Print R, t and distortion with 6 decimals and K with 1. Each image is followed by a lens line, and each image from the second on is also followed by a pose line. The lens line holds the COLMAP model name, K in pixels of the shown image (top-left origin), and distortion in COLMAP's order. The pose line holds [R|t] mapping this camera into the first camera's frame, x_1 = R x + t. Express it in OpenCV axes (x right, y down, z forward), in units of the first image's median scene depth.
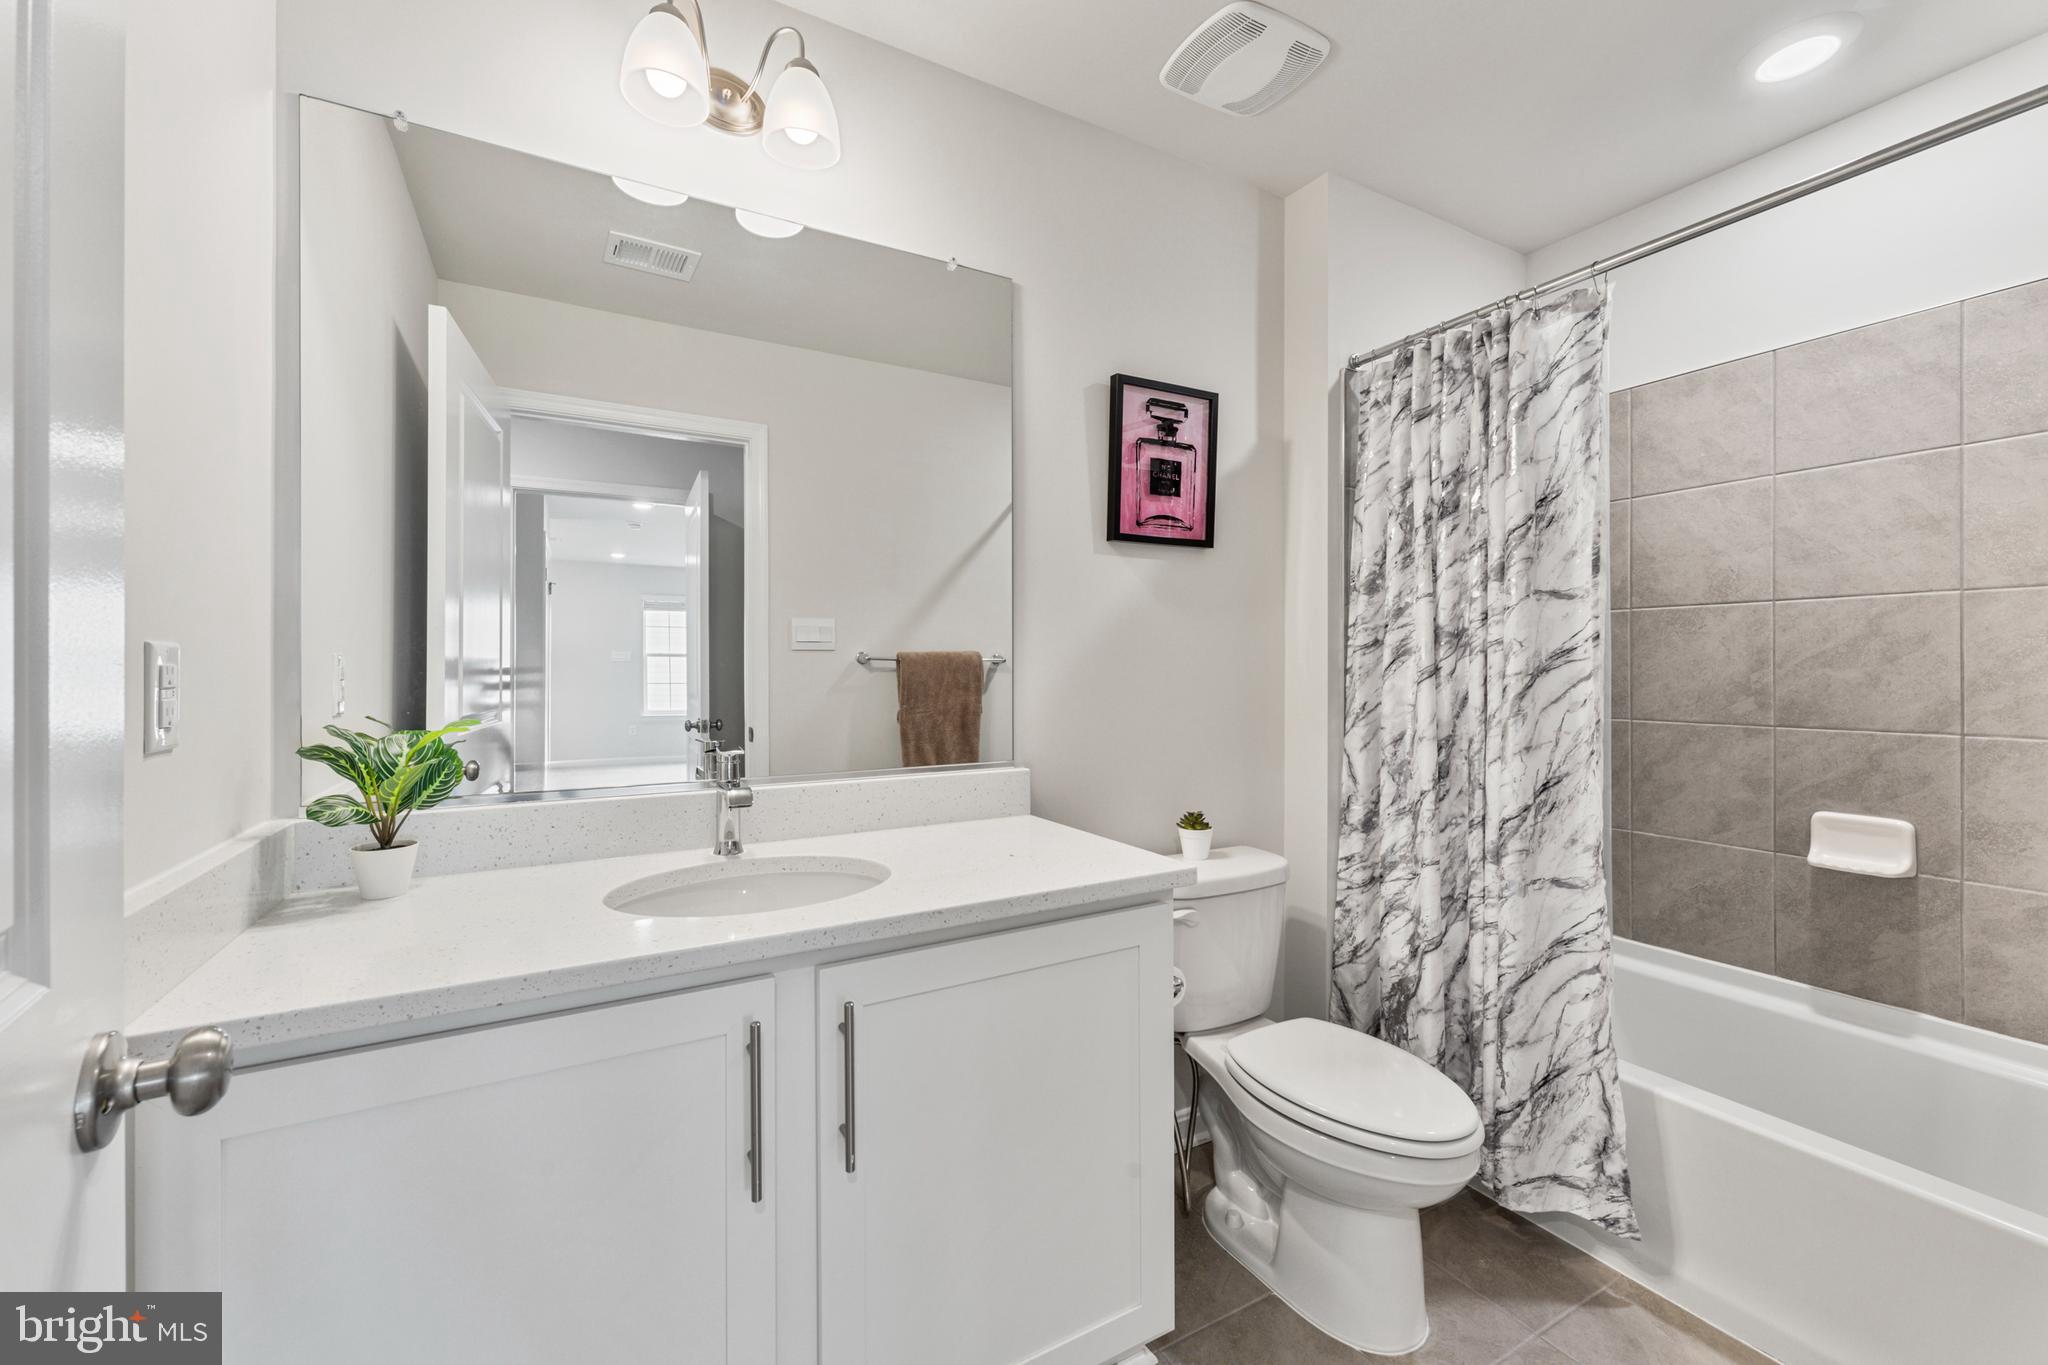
lens RADIAL K [[818.2, 0, 1012.8], [0, 818.2, 663.8], [0, 0, 1]] dist [-0.000651, 0.001260]
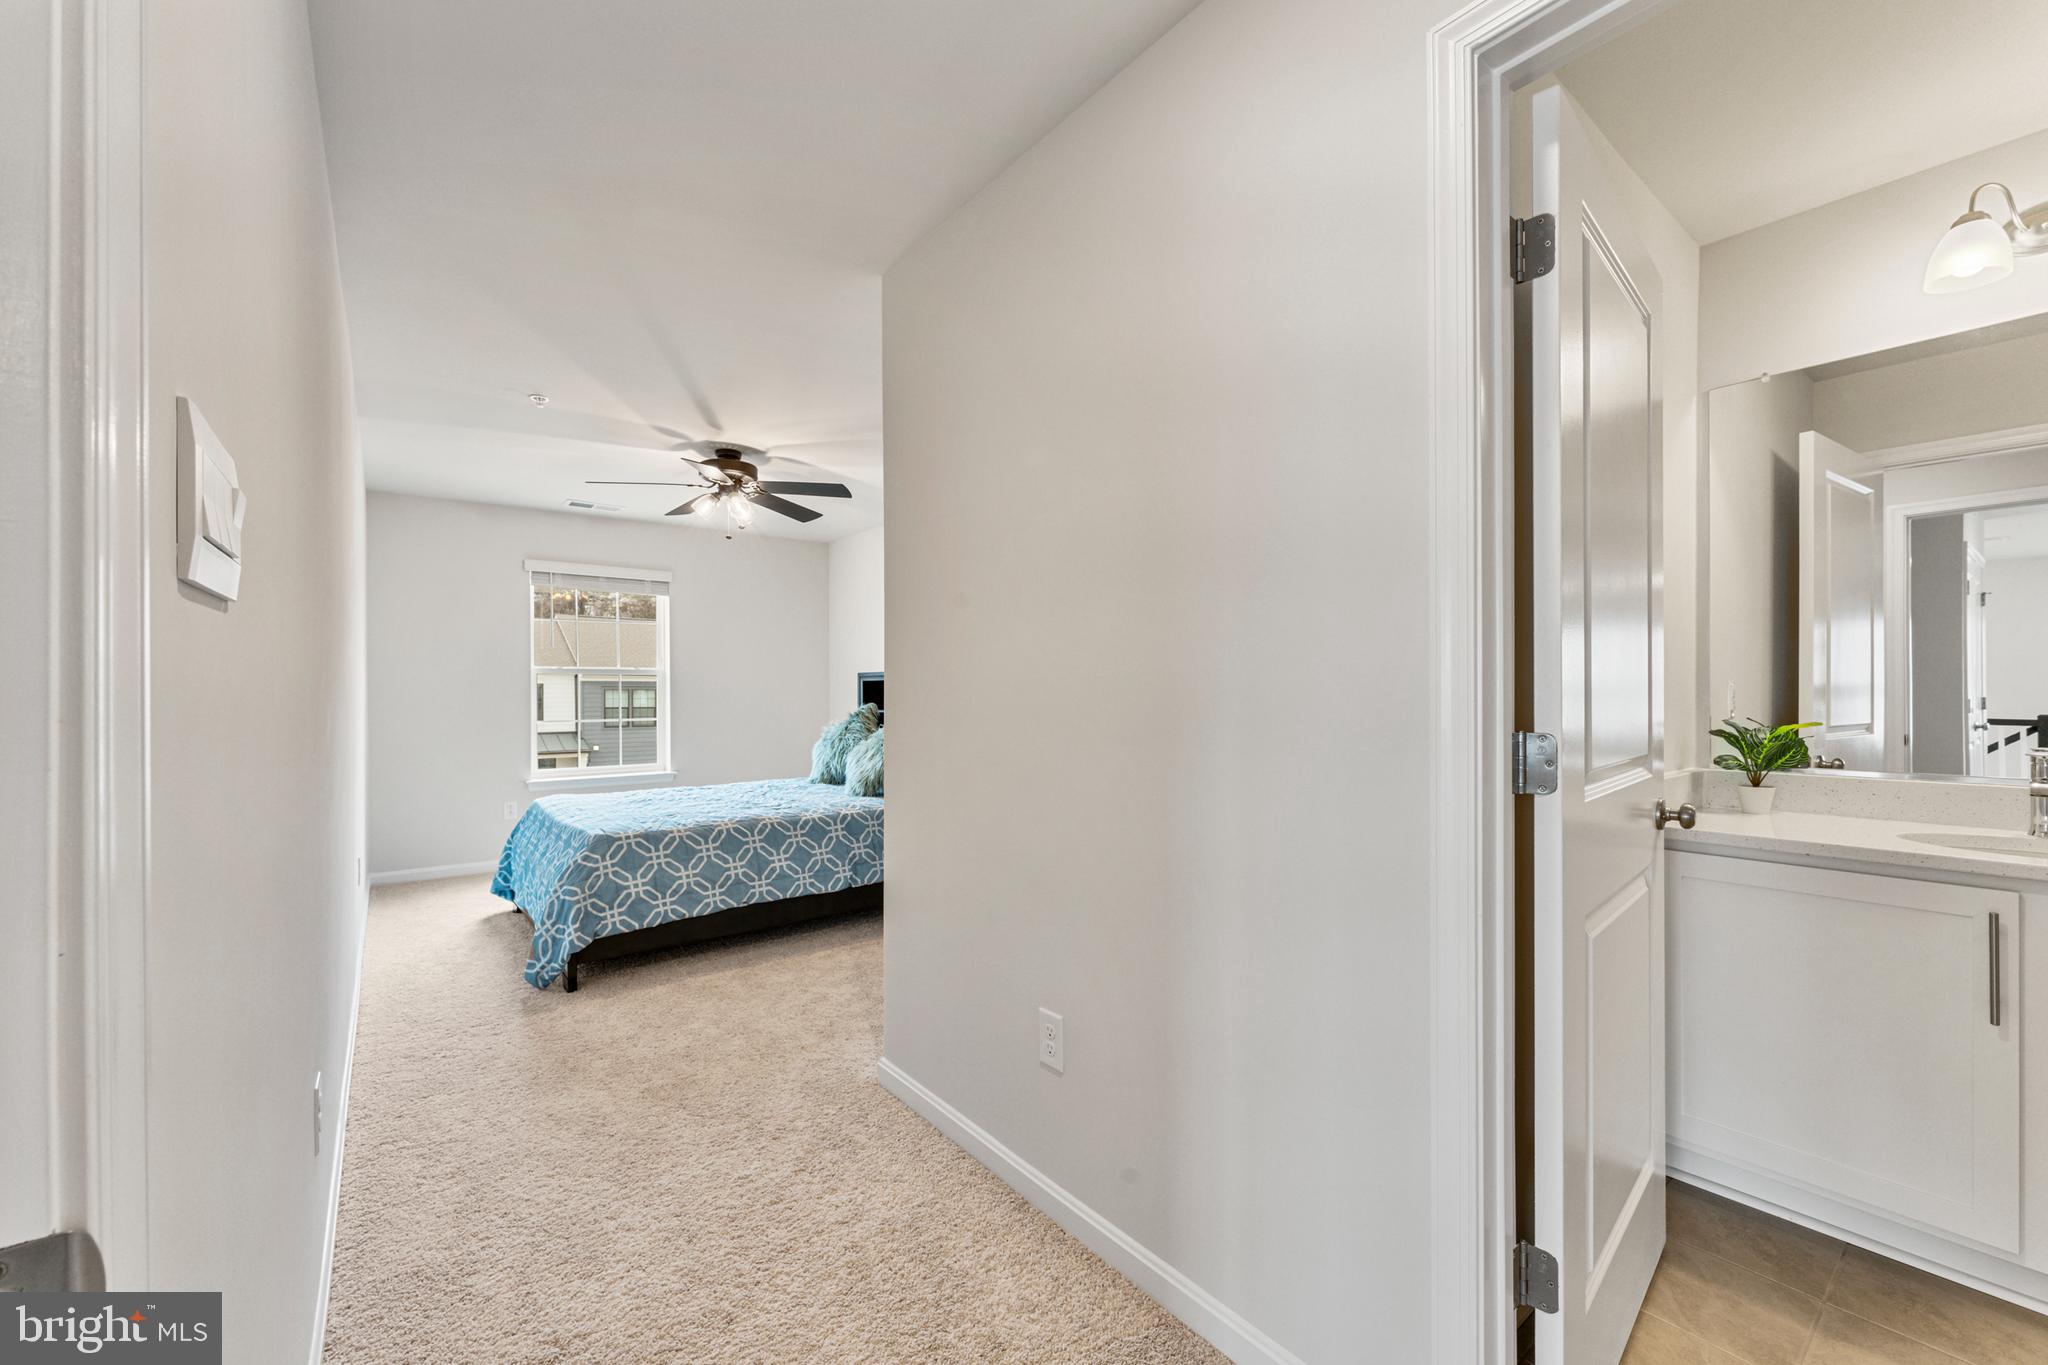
lens RADIAL K [[818.2, 0, 1040.9], [0, 818.2, 694.3], [0, 0, 1]] dist [-0.000651, 0.001260]
pose [[0.179295, 0.008881, -0.983755, 0.728028], [0.012515, 0.999858, 0.011307, -0.023751], [0.983716, -0.014339, 0.179159, -0.877488]]
